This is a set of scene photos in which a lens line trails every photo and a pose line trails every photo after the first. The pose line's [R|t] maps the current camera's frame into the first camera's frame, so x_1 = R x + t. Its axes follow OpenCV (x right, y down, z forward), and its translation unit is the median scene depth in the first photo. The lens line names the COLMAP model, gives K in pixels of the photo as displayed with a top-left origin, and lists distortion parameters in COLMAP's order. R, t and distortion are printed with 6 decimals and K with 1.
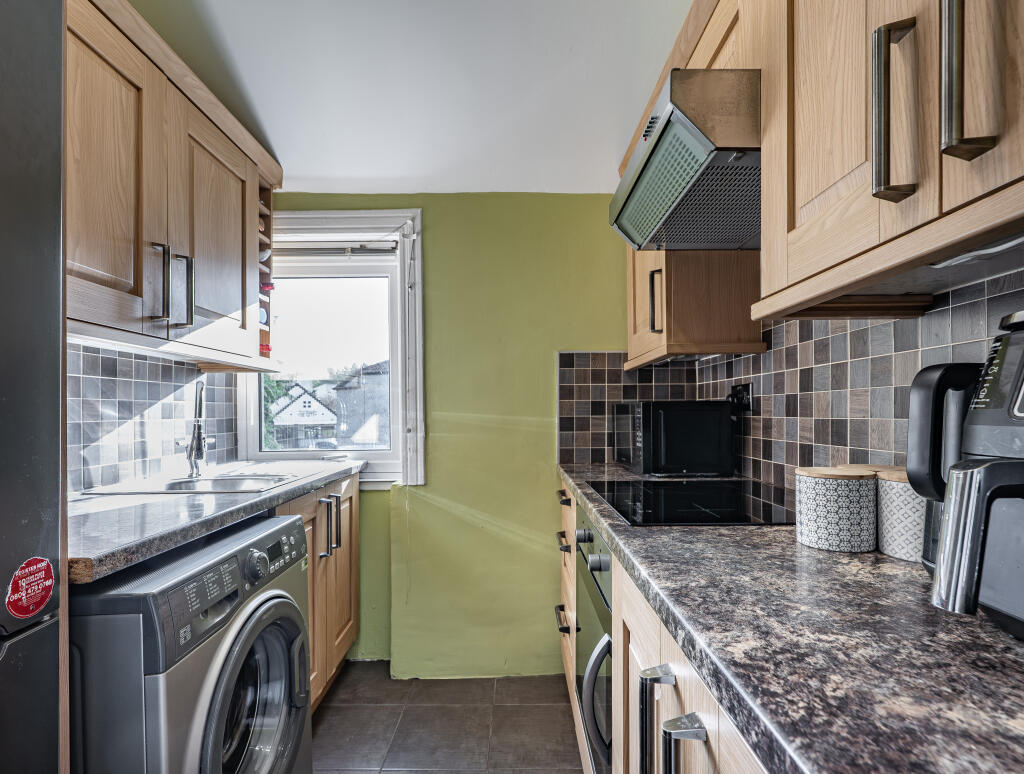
lens RADIAL K [[498.5, 0, 513.2], [0, 498.5, 410.5], [0, 0, 1]] dist [0.001291, -0.000380]
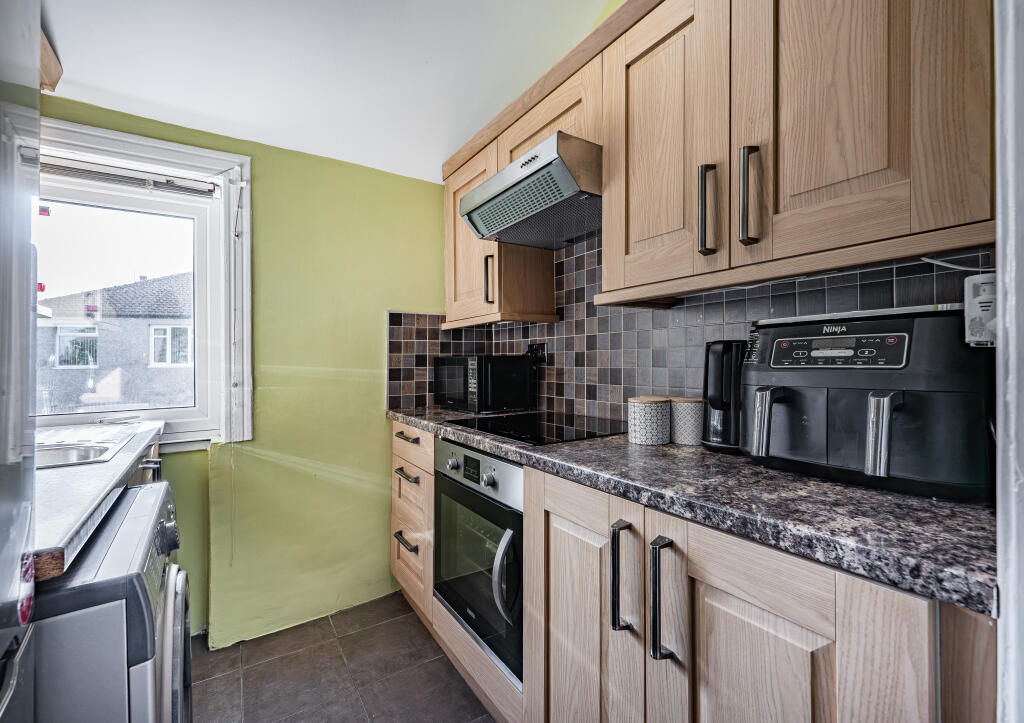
lens RADIAL K [[449.2, 0, 511.8], [0, 449.2, 360.5], [0, 0, 1]] dist [-0.000139, -0.000085]
pose [[0.841157, -0.003308, 0.540780, -0.281029], [0.003565, 0.999993, 0.000572, -0.006090], [-0.540779, 0.001447, 0.841164, -0.018970]]
